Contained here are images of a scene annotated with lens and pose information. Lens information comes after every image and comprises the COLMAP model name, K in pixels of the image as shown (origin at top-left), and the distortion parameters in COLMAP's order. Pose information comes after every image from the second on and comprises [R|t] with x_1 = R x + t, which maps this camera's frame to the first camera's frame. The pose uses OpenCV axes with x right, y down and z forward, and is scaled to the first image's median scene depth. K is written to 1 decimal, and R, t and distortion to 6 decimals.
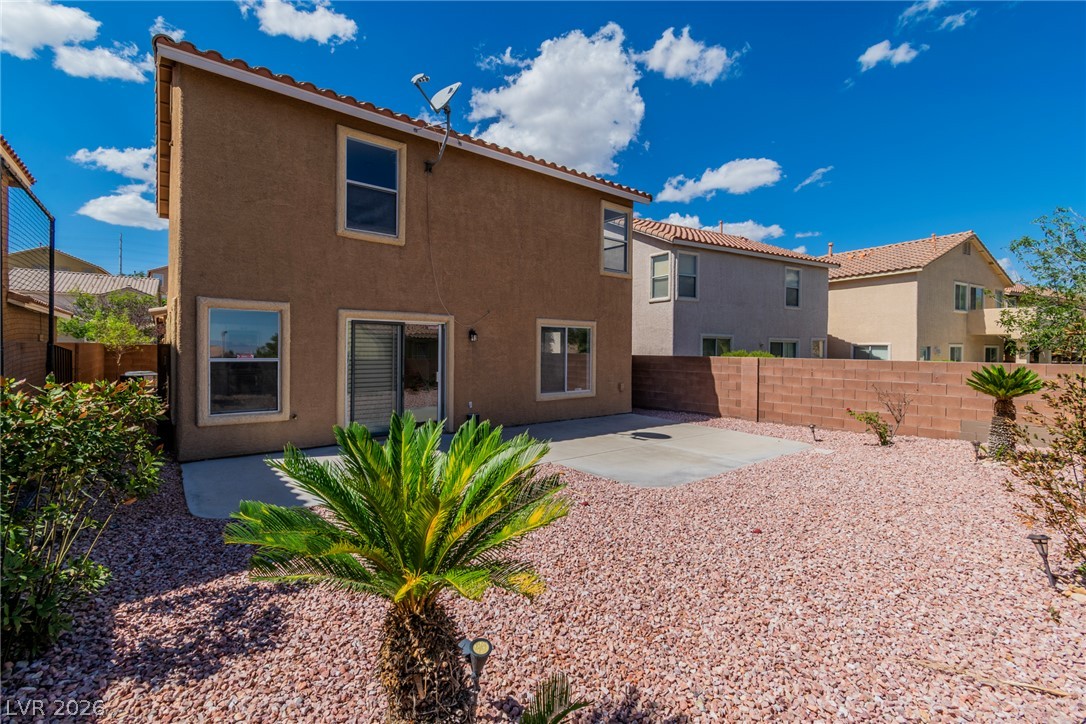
lens RADIAL K [[479.8, 0, 541.3], [0, 479.8, 357.4], [0, 0, 1]] dist [0.001857, -0.000158]
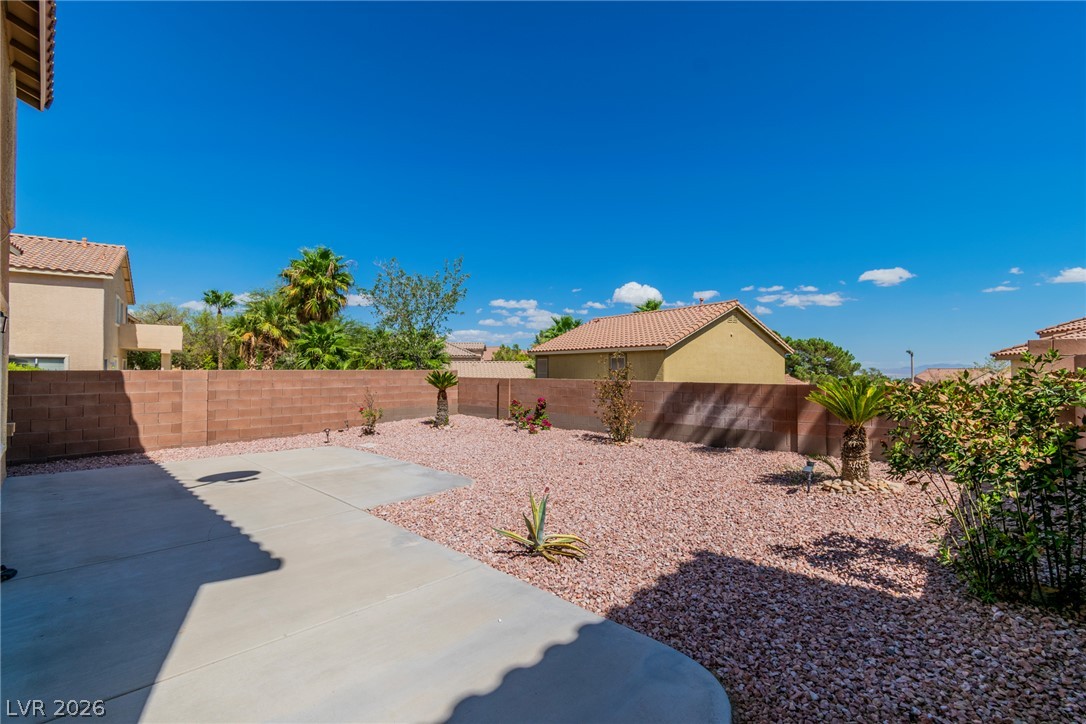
lens RADIAL K [[479.8, 0, 551.3], [0, 479.8, 363.7], [0, 0, 1]] dist [0.001857, -0.000158]
pose [[-0.151901, 0.001732, 0.988394, -0.505190], [0.017247, 0.999851, 0.000898, -0.001035], [-0.988245, 0.017183, -0.151908, 0.548040]]
